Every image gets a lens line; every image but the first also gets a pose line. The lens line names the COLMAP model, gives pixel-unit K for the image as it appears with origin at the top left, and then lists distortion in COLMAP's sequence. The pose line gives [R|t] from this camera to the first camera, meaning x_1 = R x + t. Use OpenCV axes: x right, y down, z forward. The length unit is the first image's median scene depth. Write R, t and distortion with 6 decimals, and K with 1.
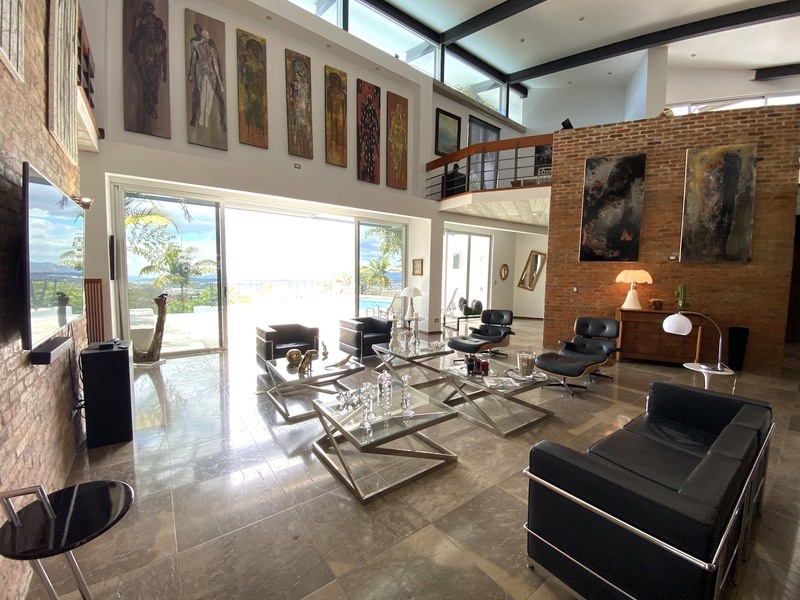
lens RADIAL K [[327.3, 0, 419.8], [0, 327.3, 299.8], [0, 0, 1]] dist [0.000052, -0.000013]
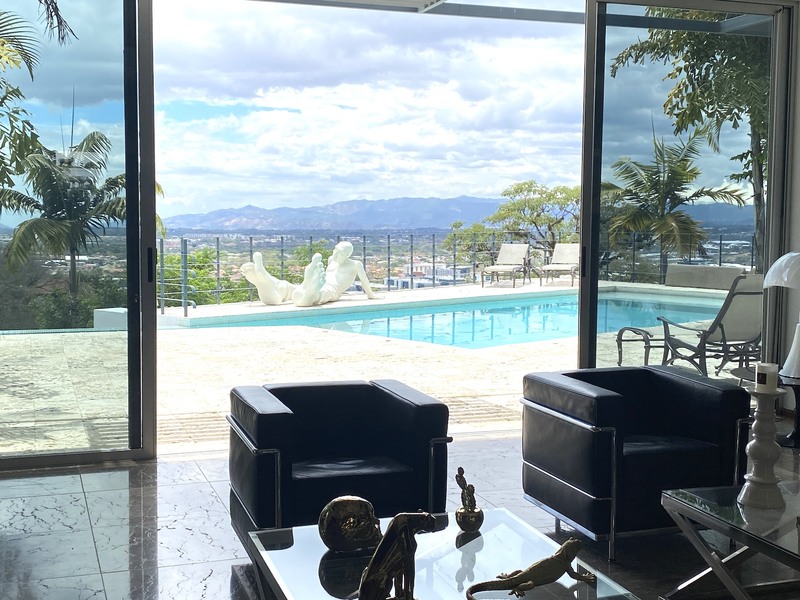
lens RADIAL K [[1026.7, 0, 400.0], [0, 1026.7, 300.0], [0, 0, 1]] dist [0.003070, 0.002335]
pose [[0.939206, 0.017767, -0.342894, -0.060613], [-0.016676, 0.999842, 0.006130, -0.001541], [0.342948, -0.000039, 0.939354, 0.205255]]
